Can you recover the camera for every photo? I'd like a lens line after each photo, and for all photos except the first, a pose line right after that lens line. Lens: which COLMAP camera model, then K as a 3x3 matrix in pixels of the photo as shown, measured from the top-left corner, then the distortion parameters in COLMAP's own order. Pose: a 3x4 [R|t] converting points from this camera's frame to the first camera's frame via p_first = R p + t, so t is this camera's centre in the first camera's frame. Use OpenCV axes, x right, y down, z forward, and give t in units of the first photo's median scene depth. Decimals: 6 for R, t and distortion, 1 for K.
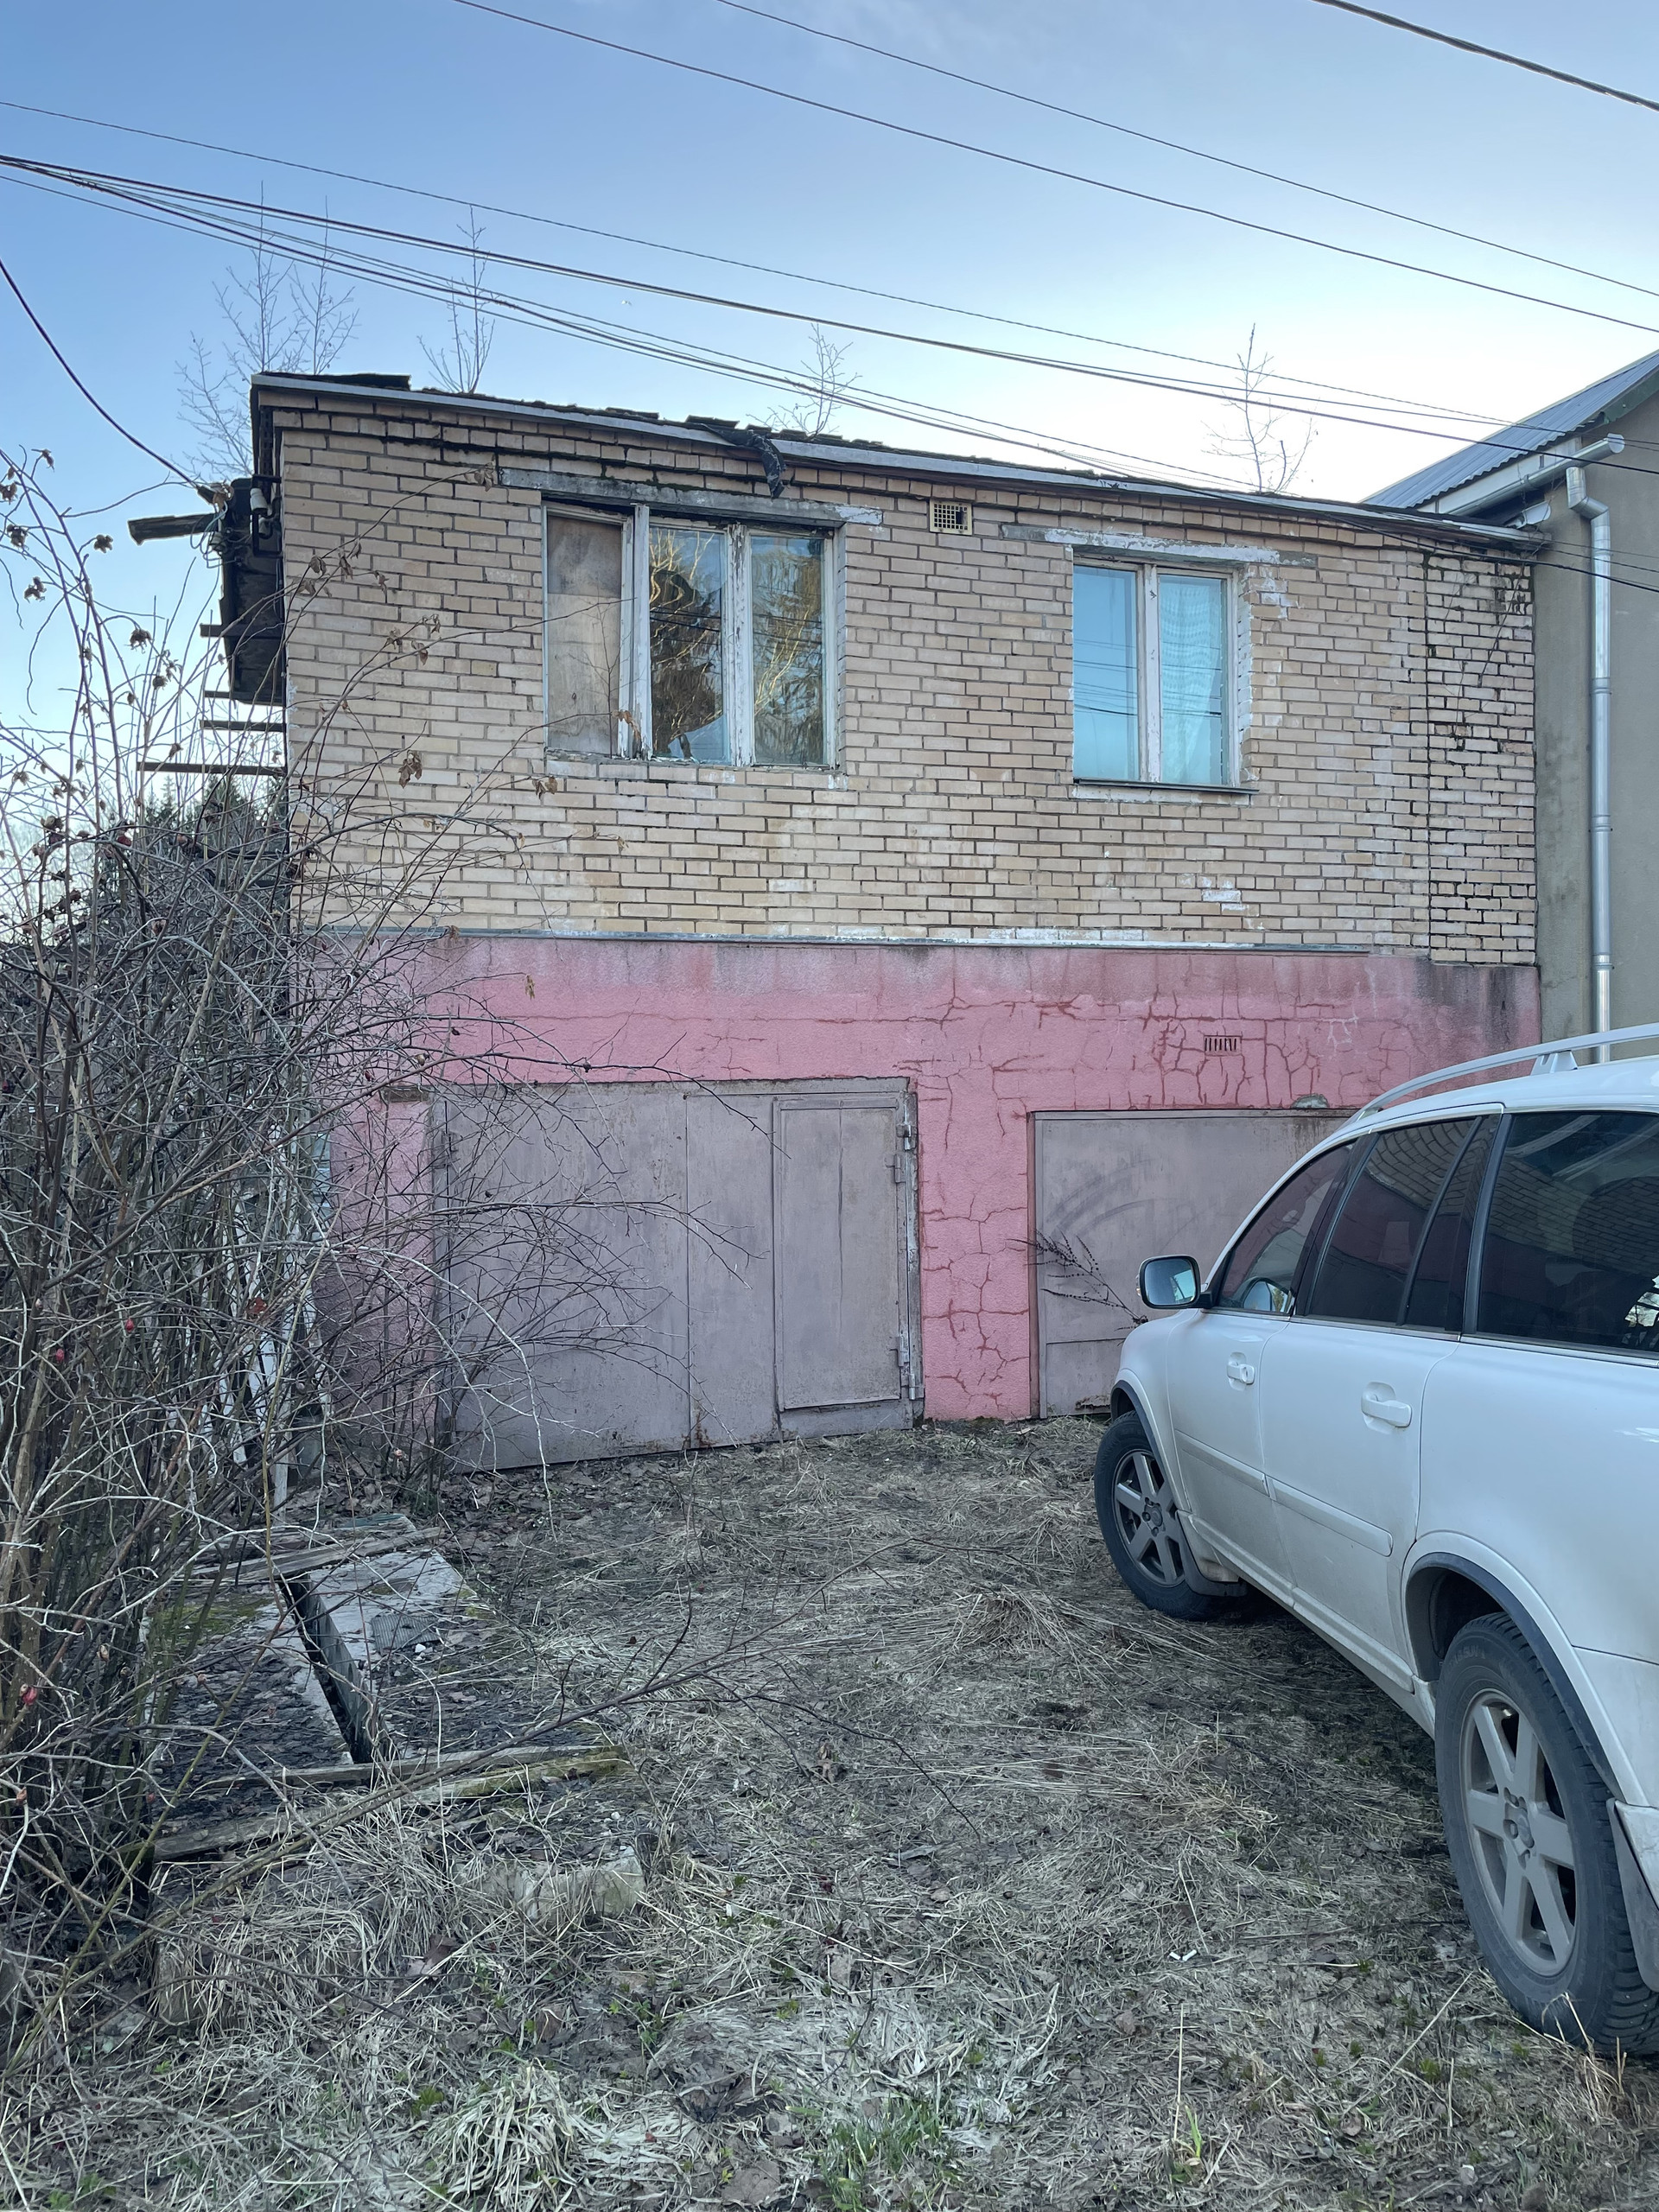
lens RADIAL K [[1847.6, 0, 829.5], [0, 1847.6, 1106.0], [0, 0, 1]] dist [0.139752, -0.308903]
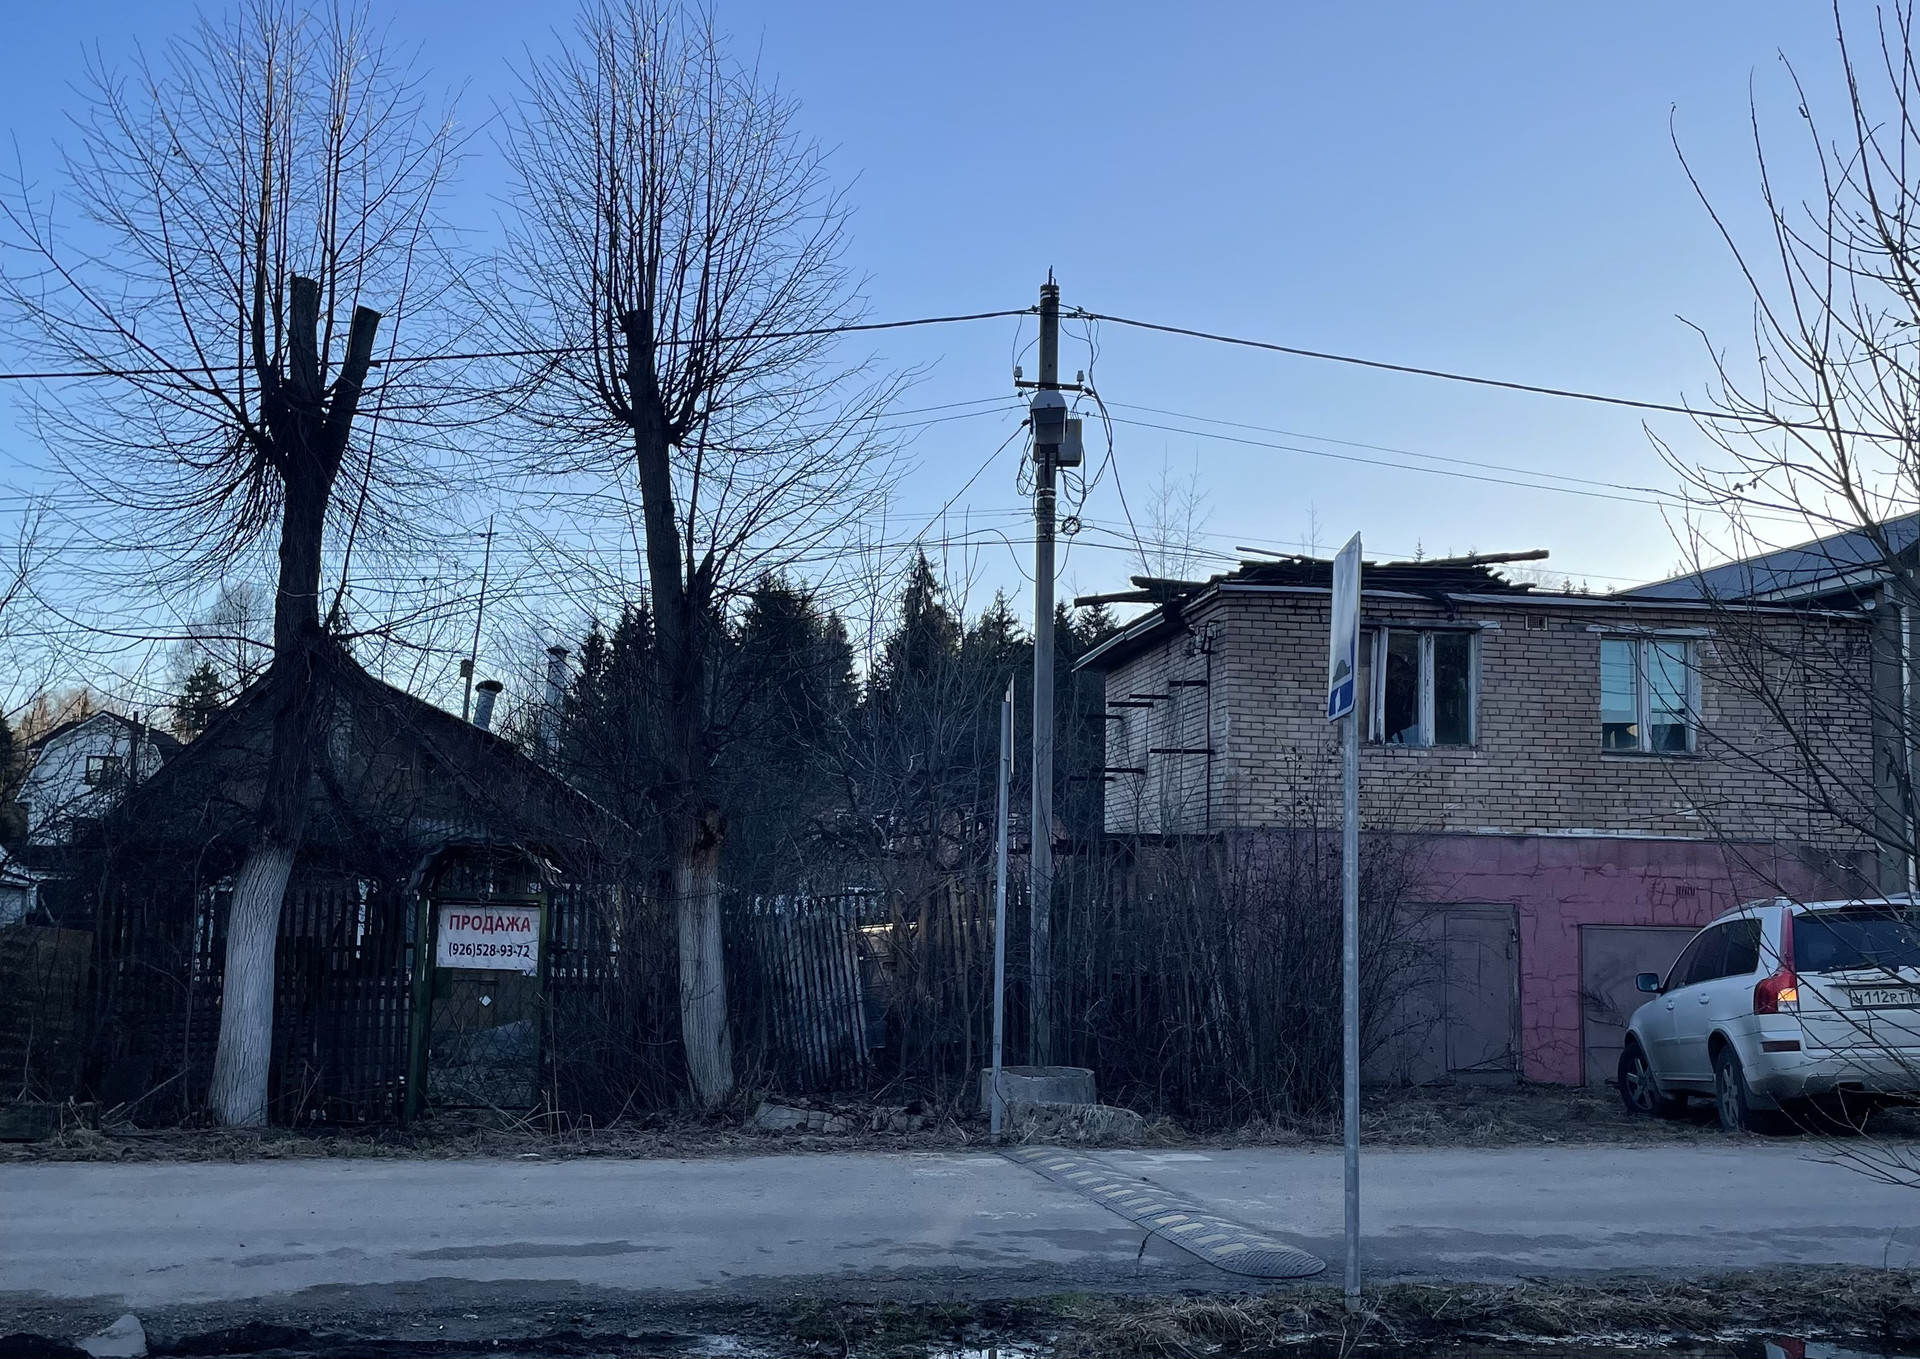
lens RADIAL K [[1813.9, 0, 960.5], [0, 1813.9, 744.6], [0, 0, 1]] dist [0.034424, -0.012445]
pose [[0.980391, 0.011099, -0.196750, -0.151805], [-0.030142, 0.995110, -0.094060, 0.014945], [0.194744, 0.098146, 0.975931, -0.988261]]
